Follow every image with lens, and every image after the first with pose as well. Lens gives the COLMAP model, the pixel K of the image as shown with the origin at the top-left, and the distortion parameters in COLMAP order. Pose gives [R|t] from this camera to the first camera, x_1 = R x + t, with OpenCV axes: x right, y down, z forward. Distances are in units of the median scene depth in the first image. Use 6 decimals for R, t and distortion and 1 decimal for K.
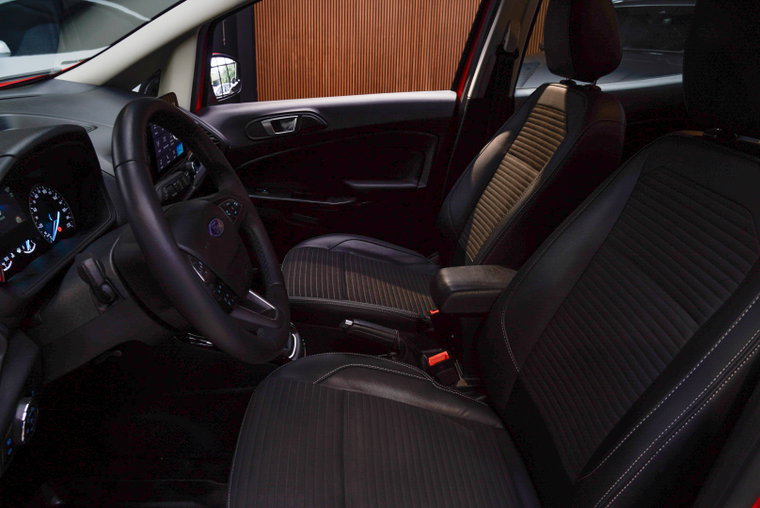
lens RADIAL K [[570.7, 0, 380.0], [0, 570.7, 254.0], [0, 0, 1]] dist [-0.004304, 0.001183]
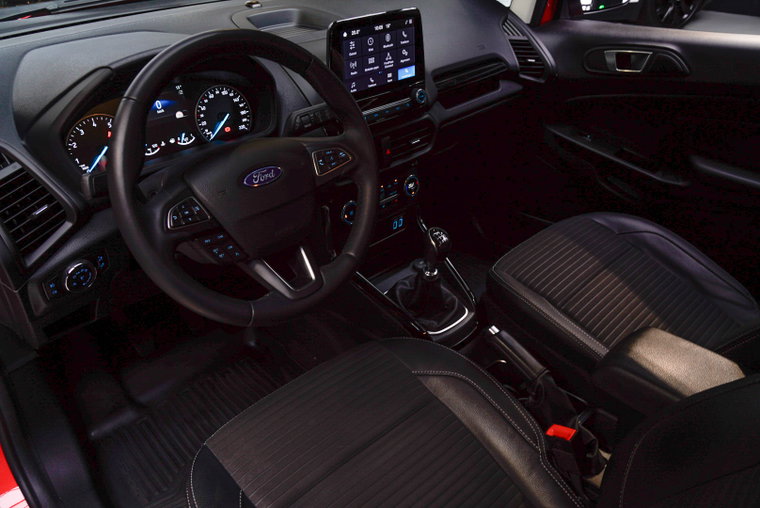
lens RADIAL K [[622.4, 0, 380.1], [0, 622.4, 269.1], [0, 0, 1]] dist [-0.054249, 0.001407]
pose [[0.649889, 0.417170, -0.635305, 0.485849], [-0.290589, 0.908773, 0.299482, -0.236292], [0.702283, -0.010017, 0.711827, 0.349558]]
